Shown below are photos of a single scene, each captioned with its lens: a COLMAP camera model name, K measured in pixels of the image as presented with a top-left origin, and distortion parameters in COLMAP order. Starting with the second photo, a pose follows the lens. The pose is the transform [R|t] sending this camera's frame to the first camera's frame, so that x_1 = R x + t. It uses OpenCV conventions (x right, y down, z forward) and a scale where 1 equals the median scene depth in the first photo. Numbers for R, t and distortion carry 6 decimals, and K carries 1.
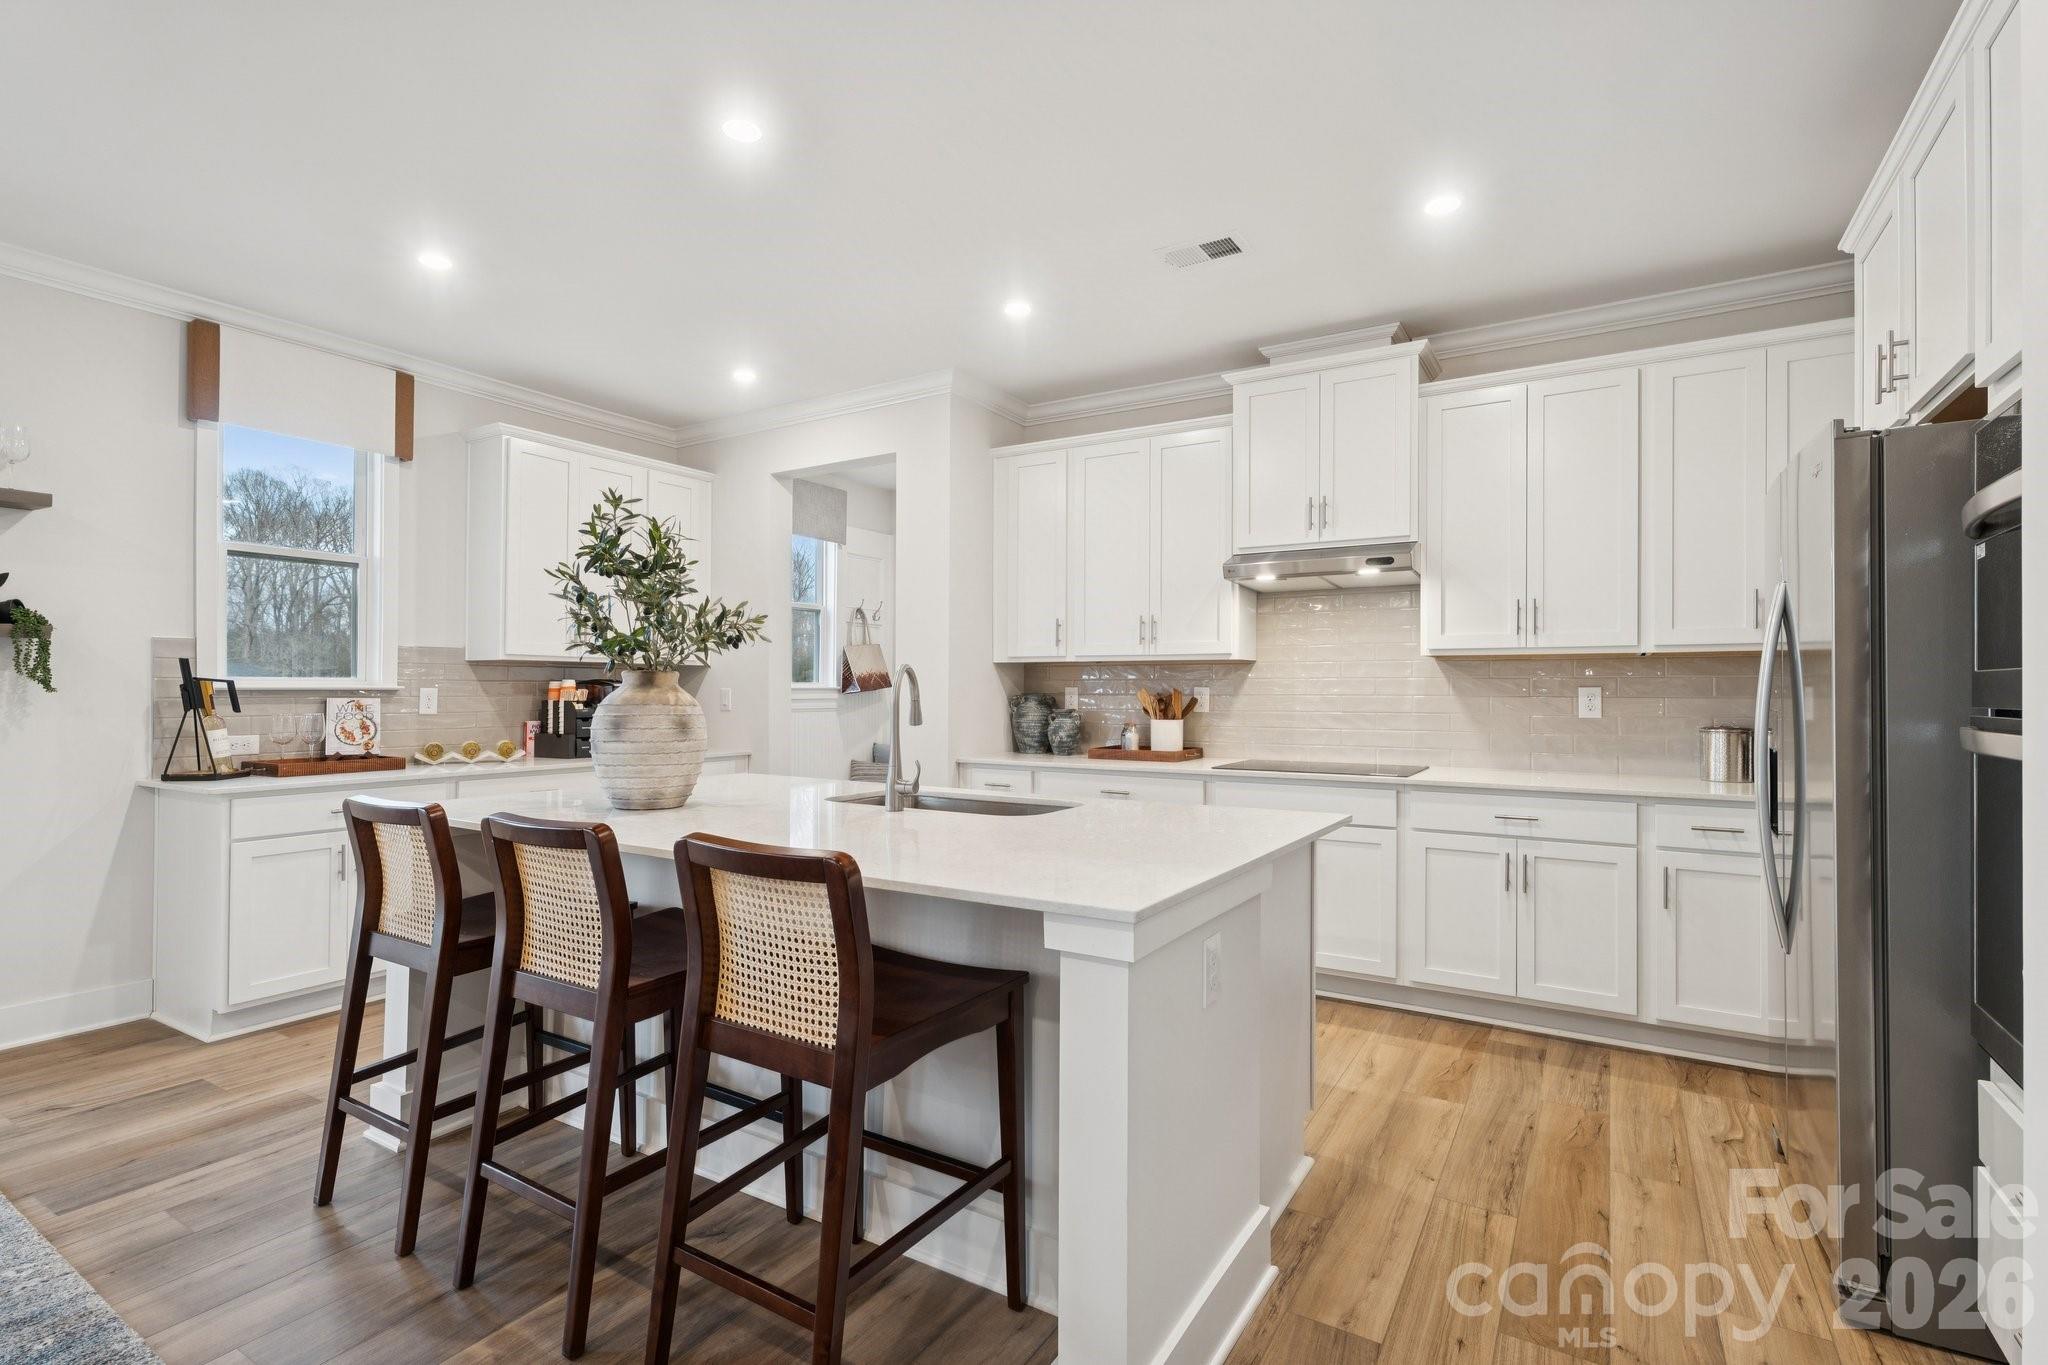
lens RADIAL K [[957.6, 0, 1025.8], [0, 957.6, 681.2], [0, 0, 1]] dist [0.002064, 0.000782]
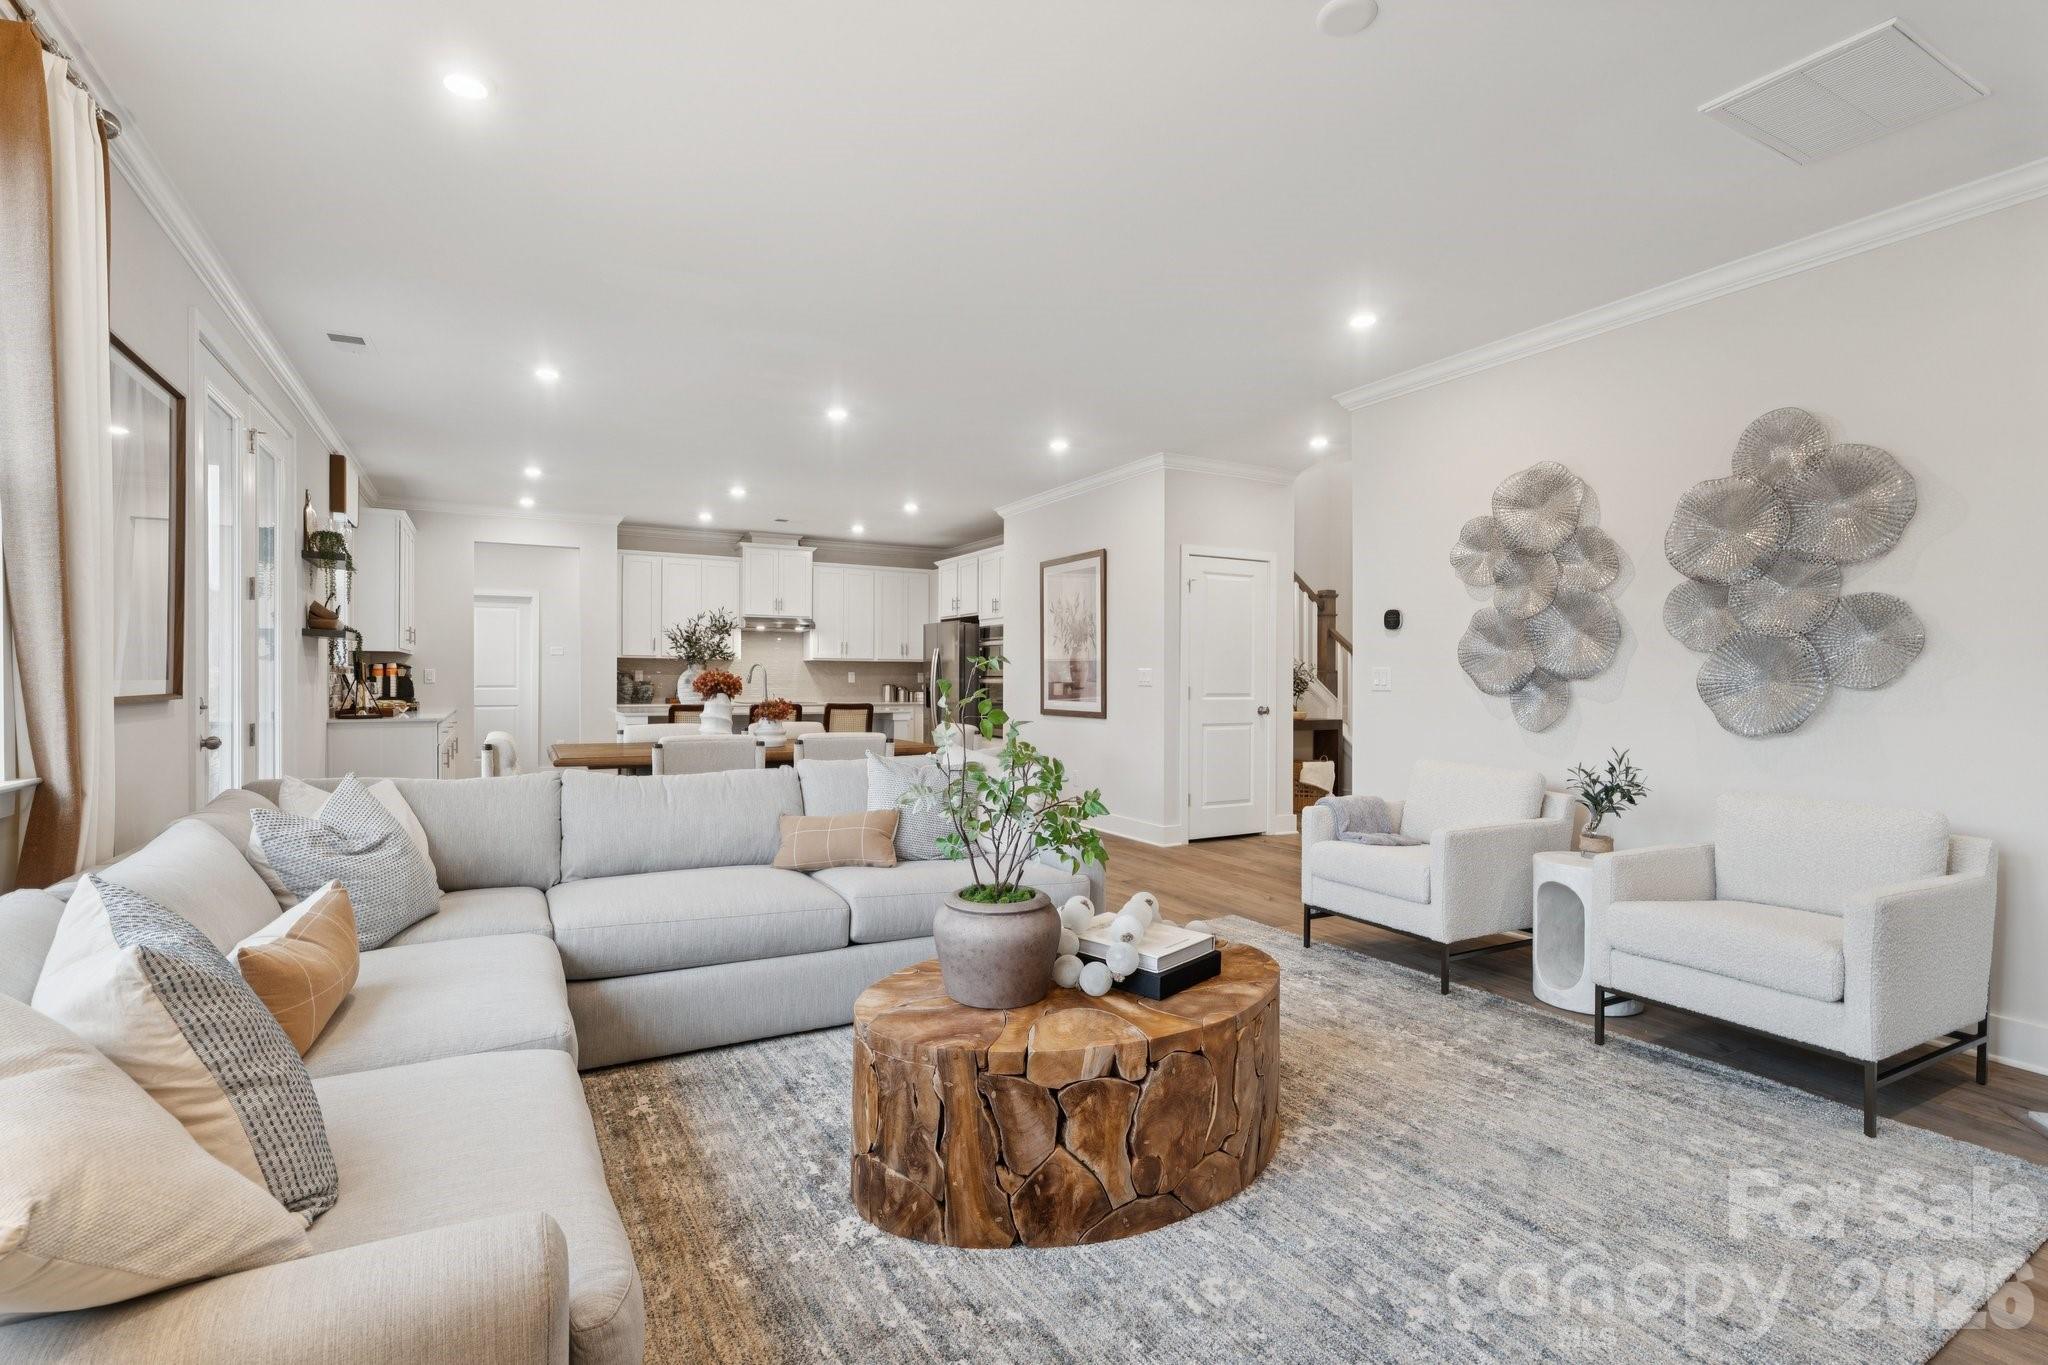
lens RADIAL K [[957.6, 0, 1026.7], [0, 957.6, 681.3], [0, 0, 1]] dist [0.002064, 0.000782]
pose [[0.500856, -0.002245, 0.865528, -1.711372], [-0.011399, 0.999893, 0.009190, 0.002500], [-0.865456, -0.014469, 0.500776, -0.944020]]
